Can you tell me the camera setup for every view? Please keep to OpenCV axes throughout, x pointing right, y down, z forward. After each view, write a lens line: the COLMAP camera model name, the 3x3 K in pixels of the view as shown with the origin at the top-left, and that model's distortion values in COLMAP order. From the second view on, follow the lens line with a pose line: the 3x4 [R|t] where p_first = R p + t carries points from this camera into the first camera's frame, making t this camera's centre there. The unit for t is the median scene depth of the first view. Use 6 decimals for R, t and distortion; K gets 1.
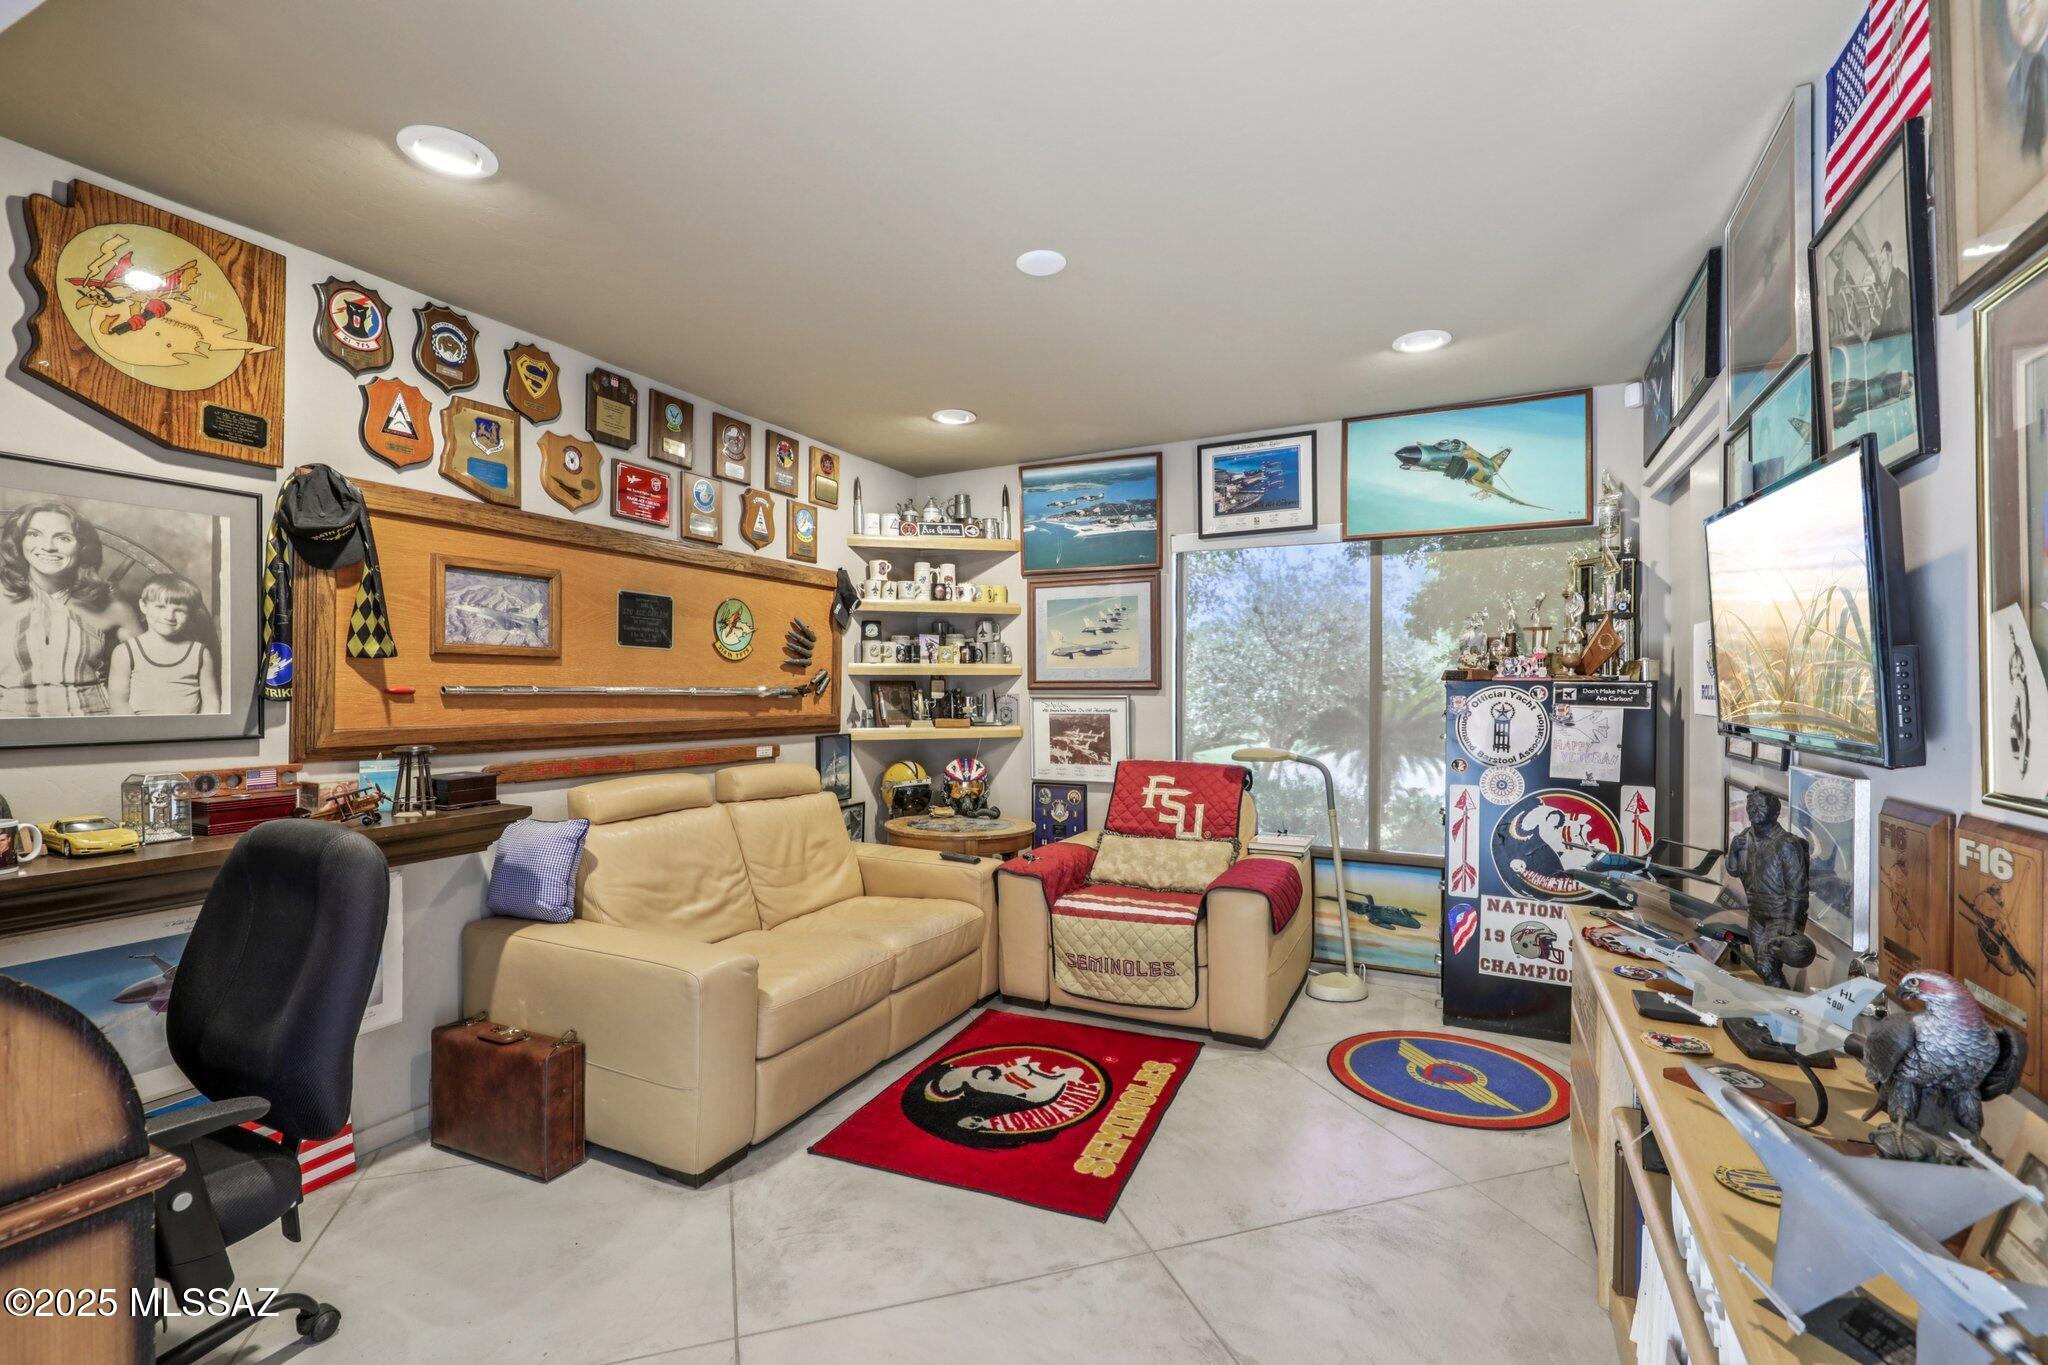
lens RADIAL K [[926.7, 0, 1024.0], [0, 926.7, 682.5], [0, 0, 1]] dist [0.000415, 0.000212]
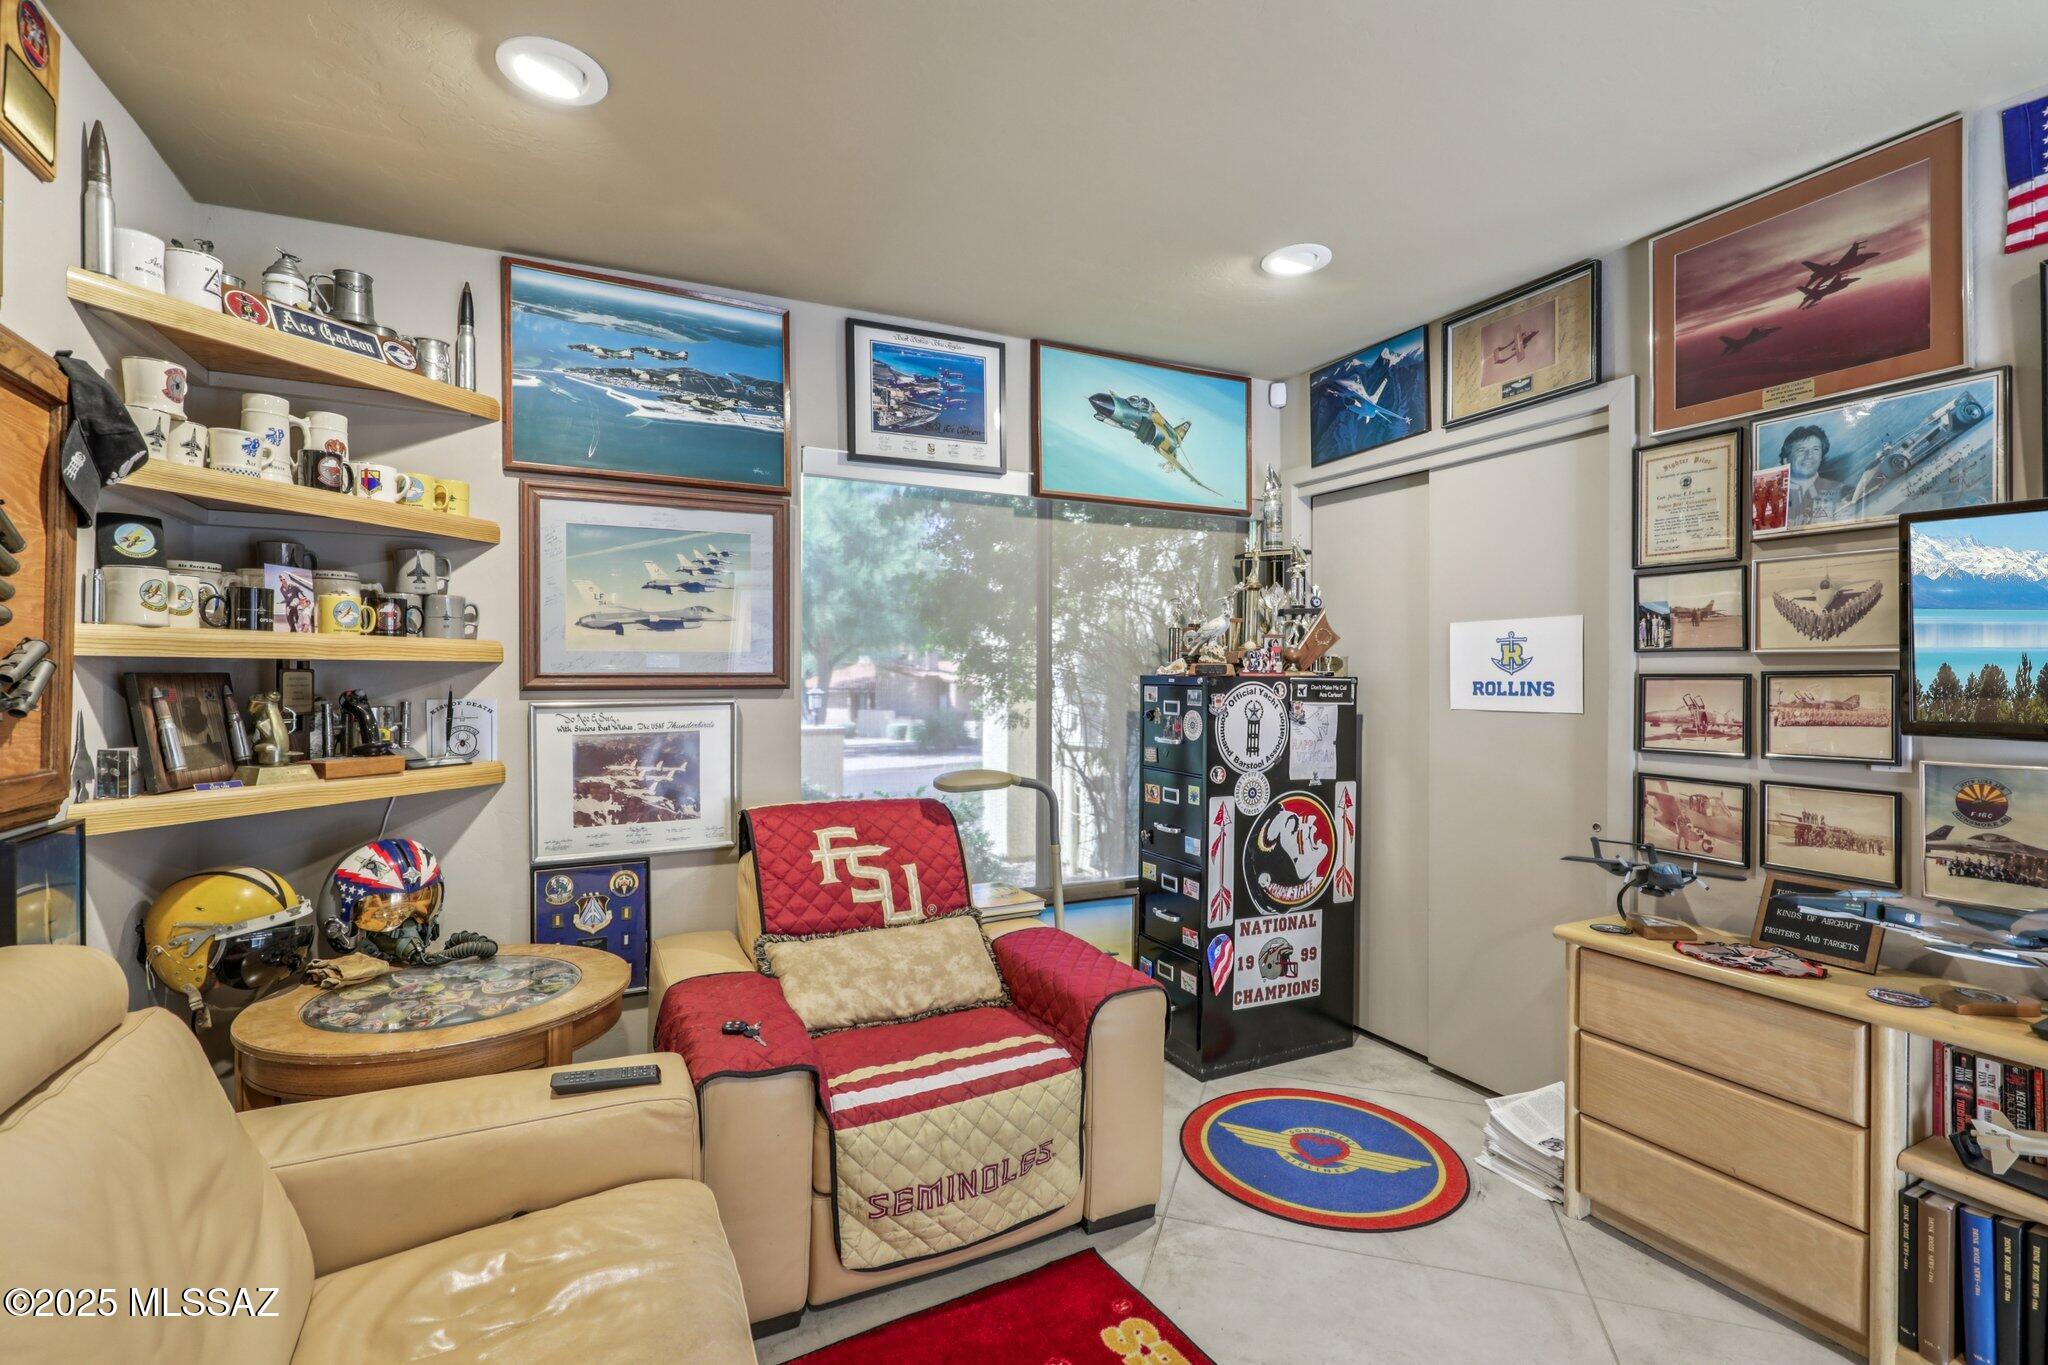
lens RADIAL K [[926.9, 0, 1028.2], [0, 926.9, 672.3], [0, 0, 1]] dist [0.001733, 0.000569]
pose [[0.600667, 0.004328, 0.799488, -0.270017], [-0.002468, 0.999991, -0.003559, -0.001655], [-0.799496, 0.000165, 0.600672, 0.518836]]
